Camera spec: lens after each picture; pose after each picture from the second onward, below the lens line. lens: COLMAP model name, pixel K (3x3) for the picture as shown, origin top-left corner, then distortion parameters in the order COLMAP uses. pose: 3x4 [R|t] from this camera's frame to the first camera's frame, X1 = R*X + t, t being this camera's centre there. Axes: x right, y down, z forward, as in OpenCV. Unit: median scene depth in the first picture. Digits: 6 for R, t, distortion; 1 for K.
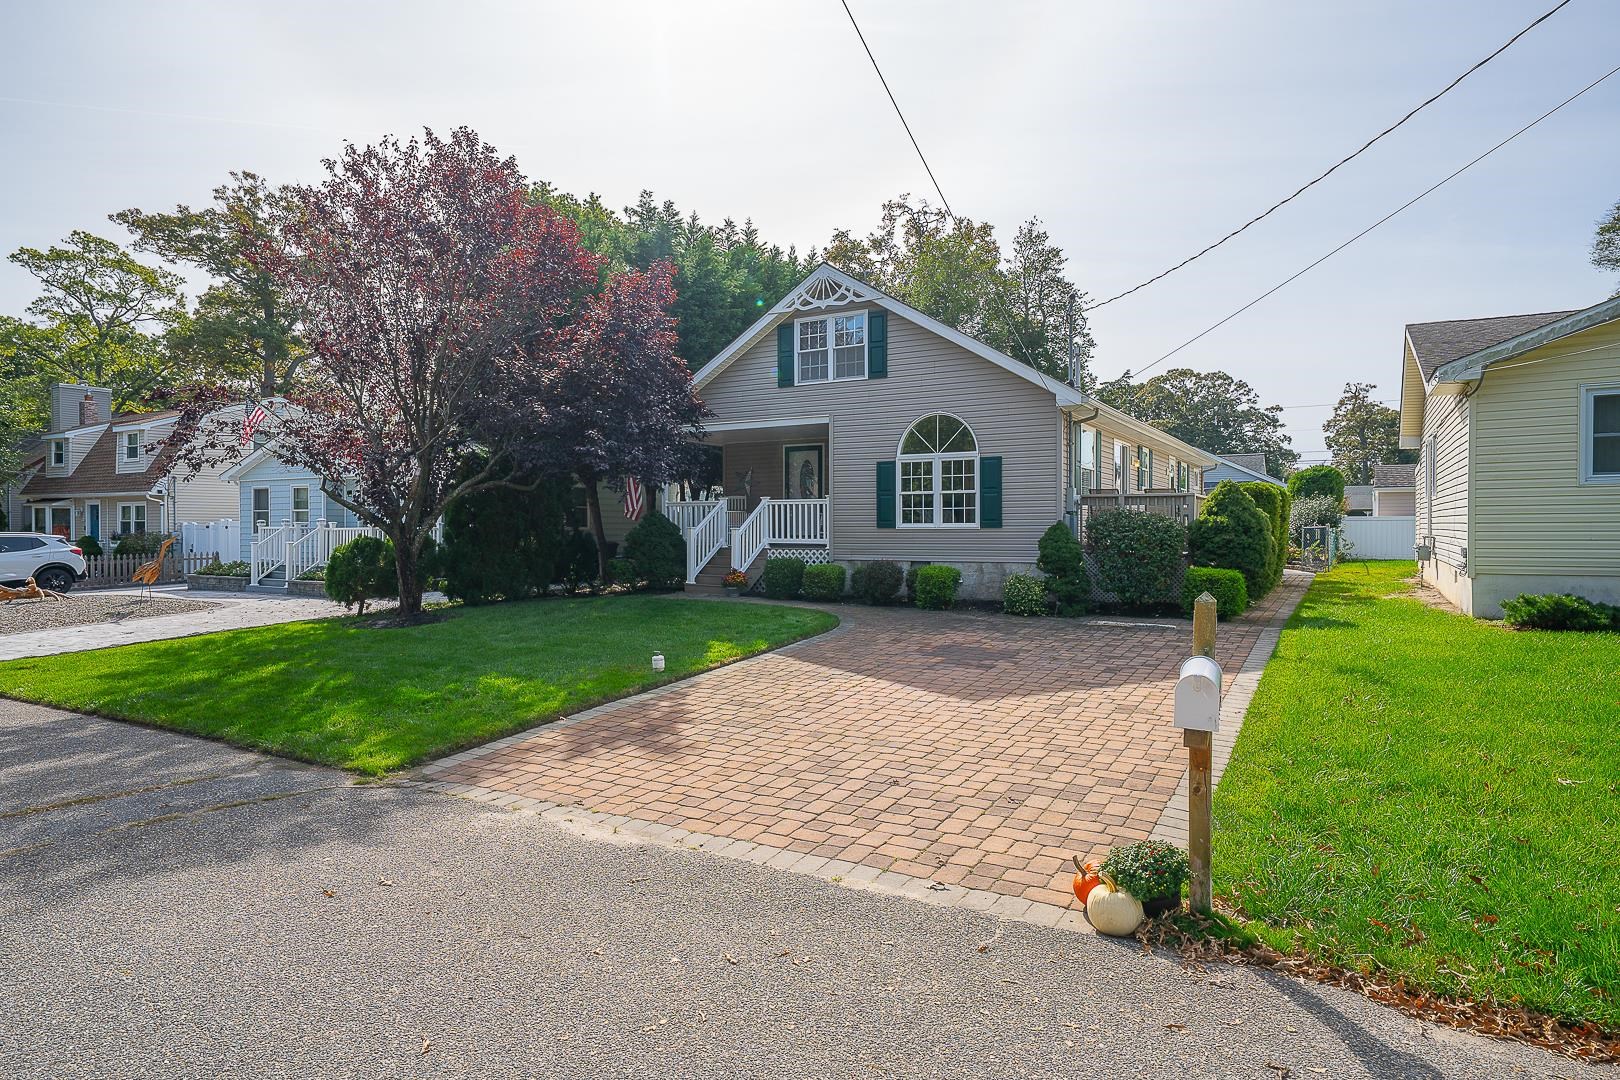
lens RADIAL K [[975.9, 0, 810.0], [0, 975.9, 540.0], [0, 0, 1]] dist [-0.000058, -0.000009]
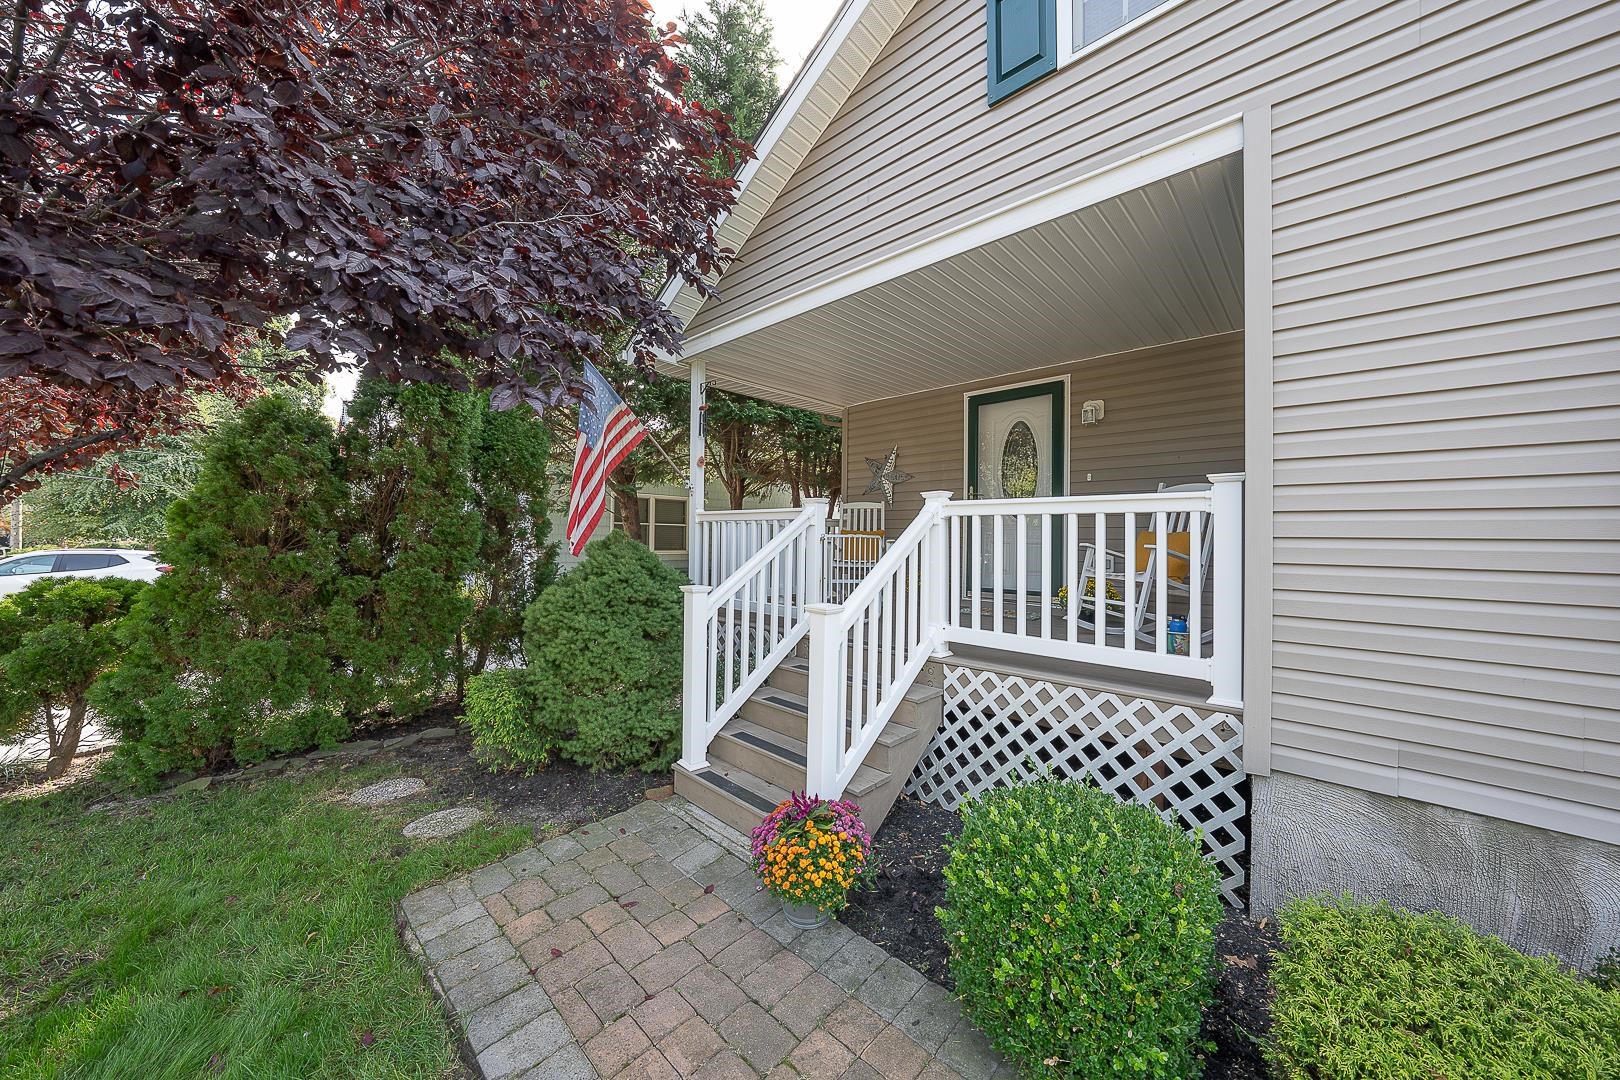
lens RADIAL K [[560.5, 0, 810.0], [0, 560.5, 540.0], [0, 0, 1]] dist [-0.012308, 0.000272]
pose [[0.975675, 0.009351, -0.219021, -0.046487], [-0.010724, 0.999930, -0.005080, -0.027581], [0.218958, 0.007305, 0.975707, 0.824011]]
